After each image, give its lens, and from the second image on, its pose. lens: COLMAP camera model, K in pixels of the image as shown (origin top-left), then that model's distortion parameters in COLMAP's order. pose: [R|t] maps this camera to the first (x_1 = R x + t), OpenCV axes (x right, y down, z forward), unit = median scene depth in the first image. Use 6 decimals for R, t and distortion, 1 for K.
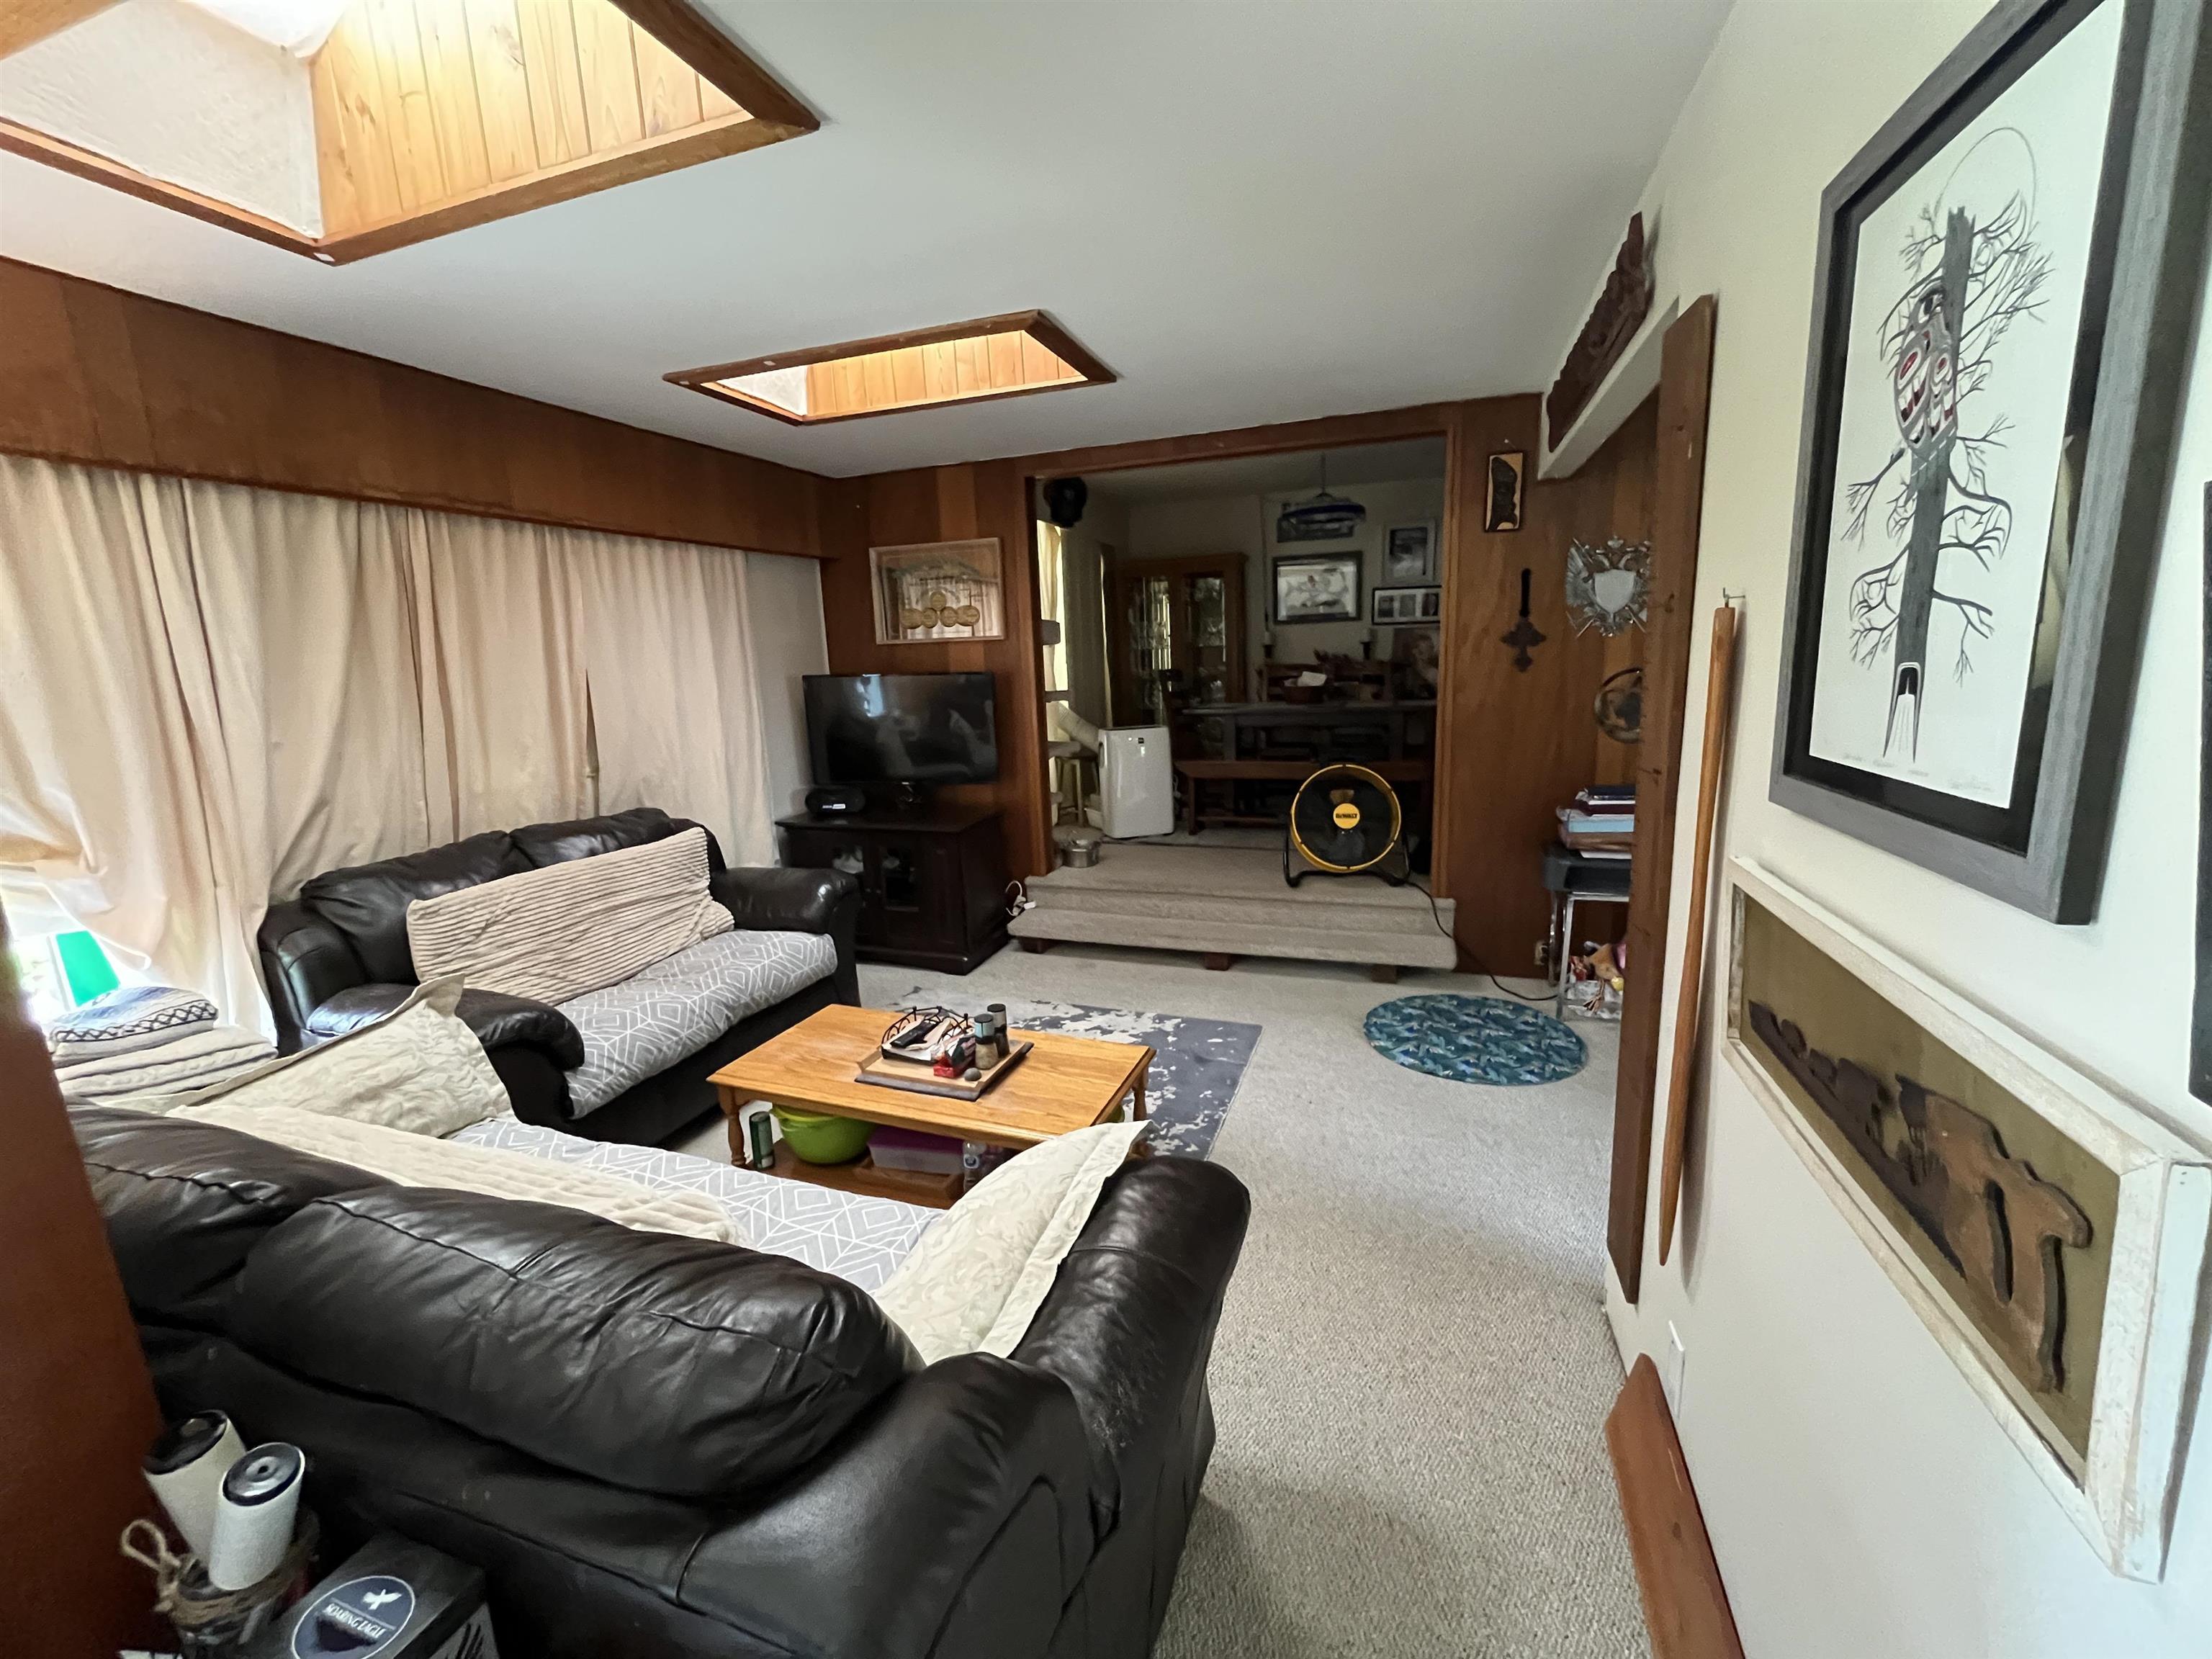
lens RADIAL K [[888.7, 0, 1102.3], [0, 888.7, 817.7], [0, 0, 1]] dist [-0.000521, -0.000153]
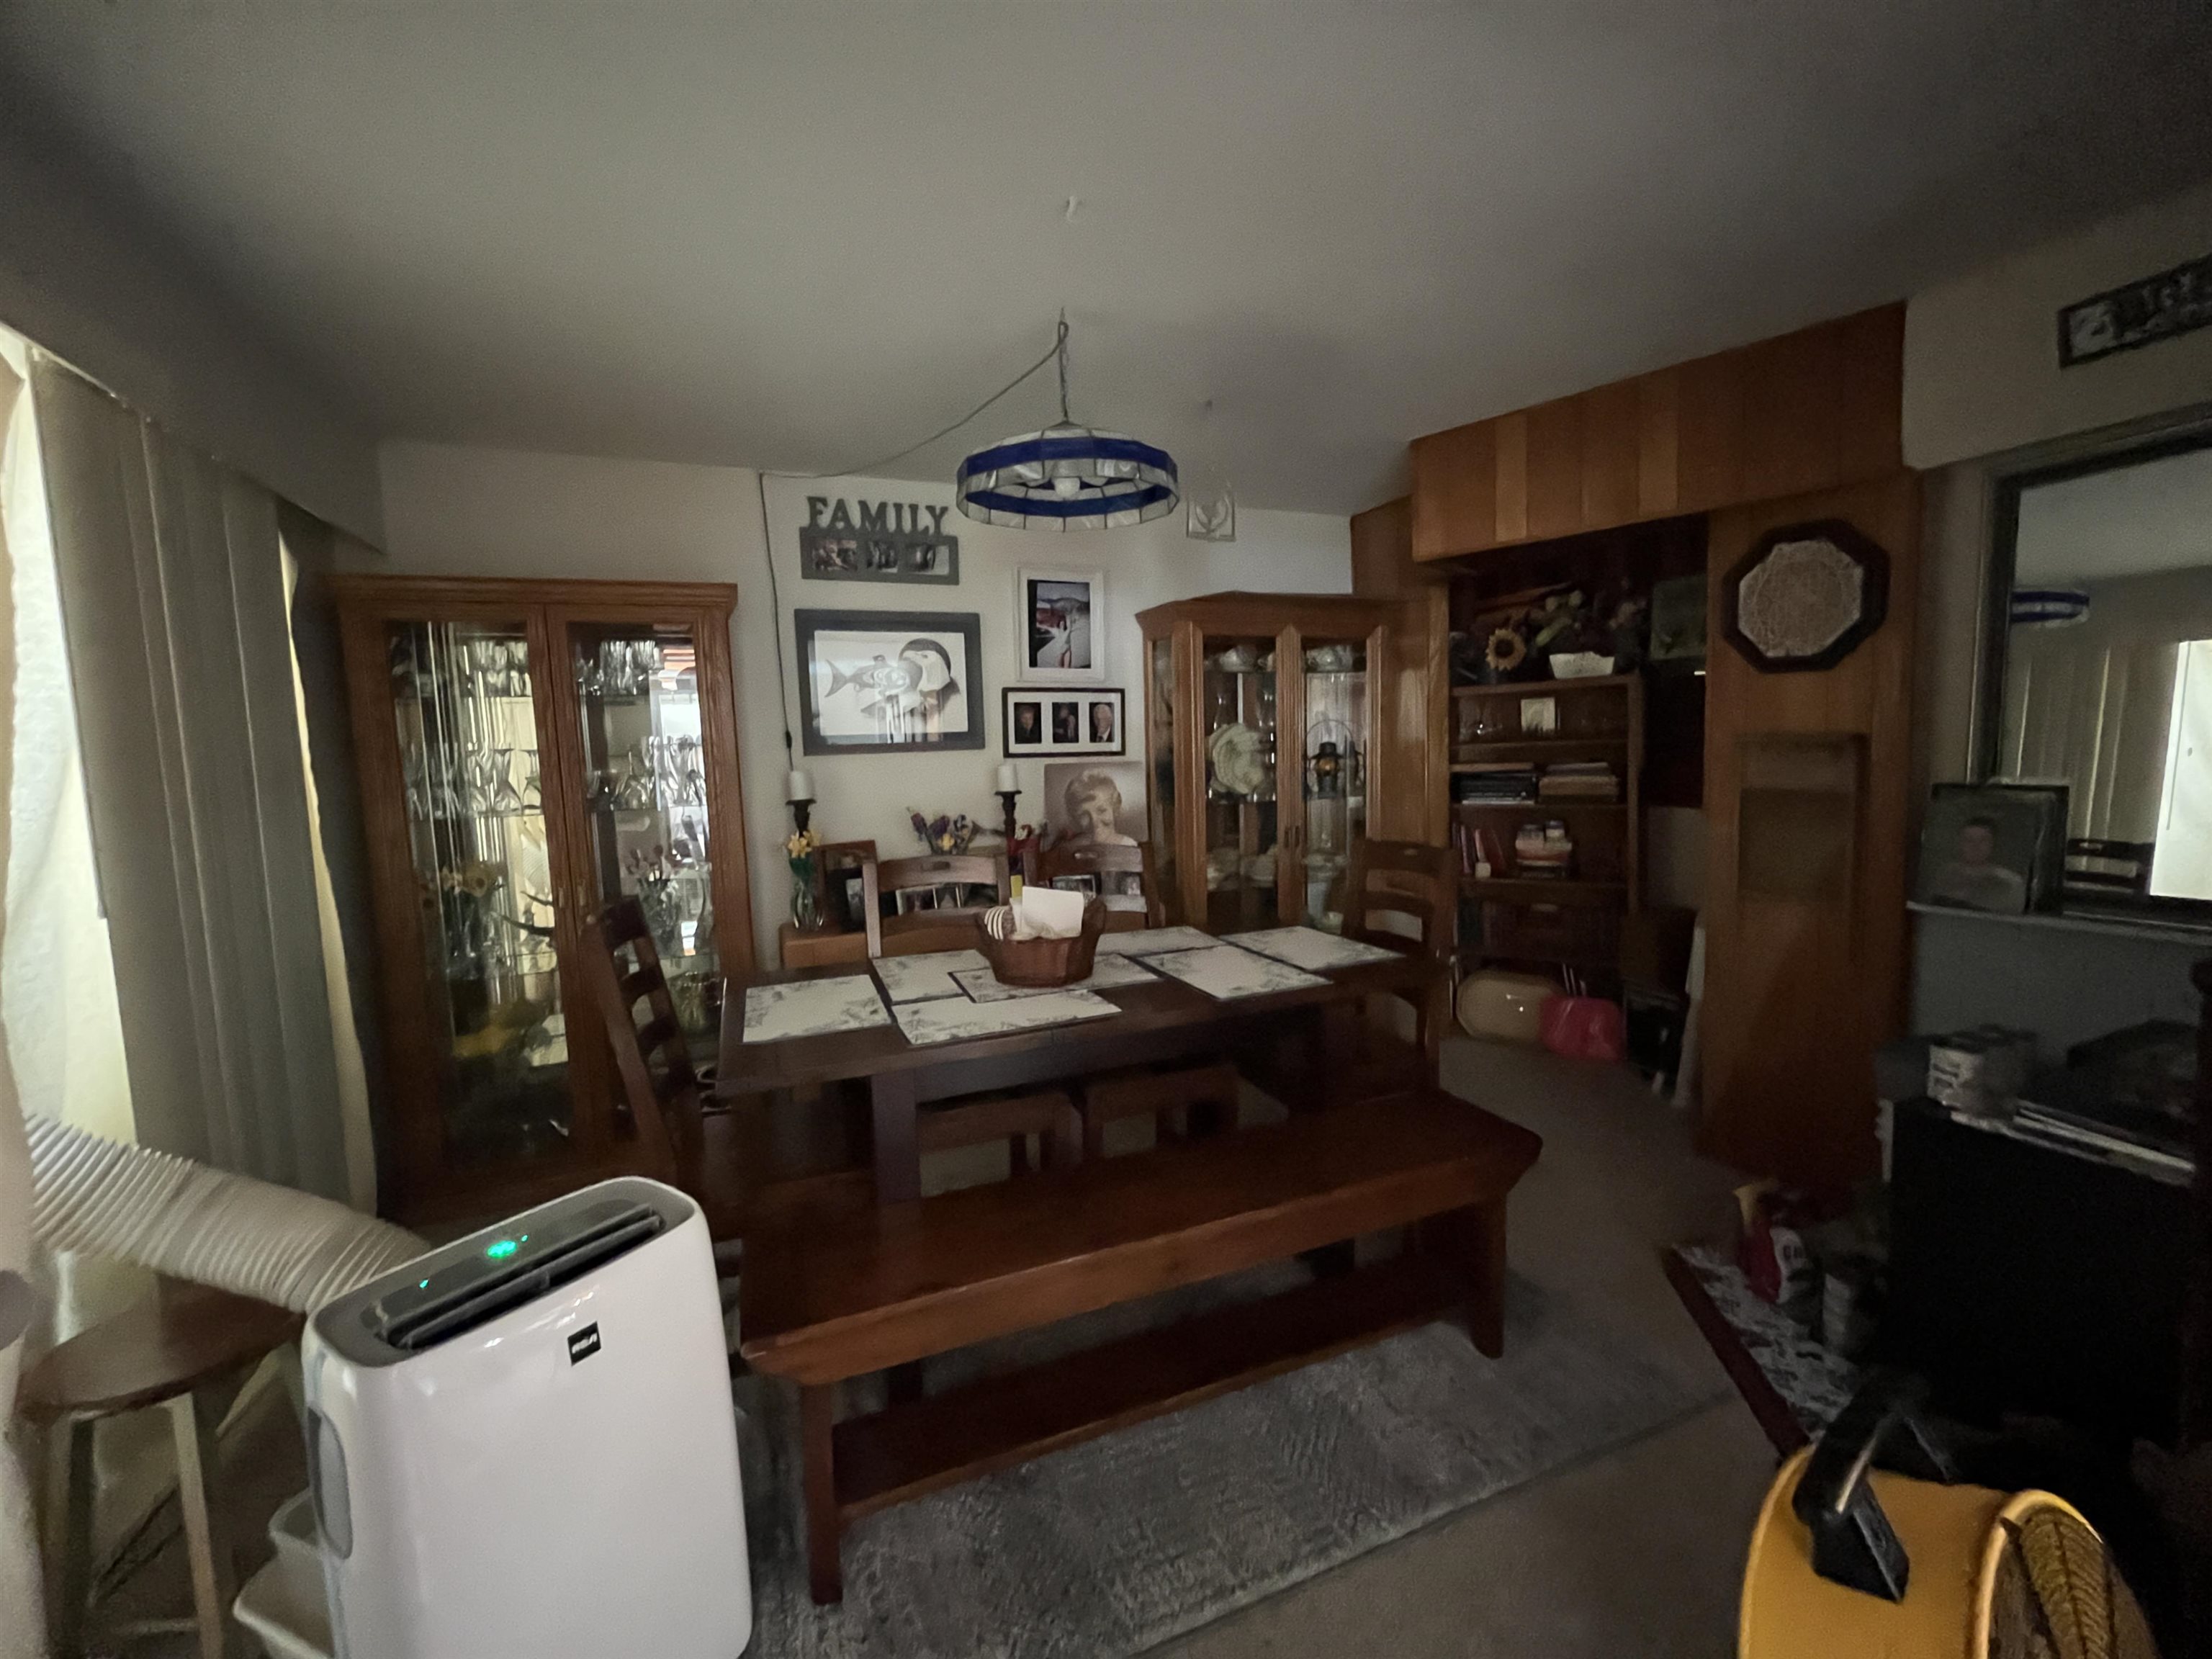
lens RADIAL K [[888.7, 0, 1100.5], [0, 888.7, 830.9], [0, 0, 1]] dist [-0.000521, -0.000153]
pose [[0.748738, -0.048495, 0.661090, 0.003617], [0.122344, 0.990296, -0.065920, -0.135289], [-0.651478, 0.130237, 0.747405, 0.589788]]
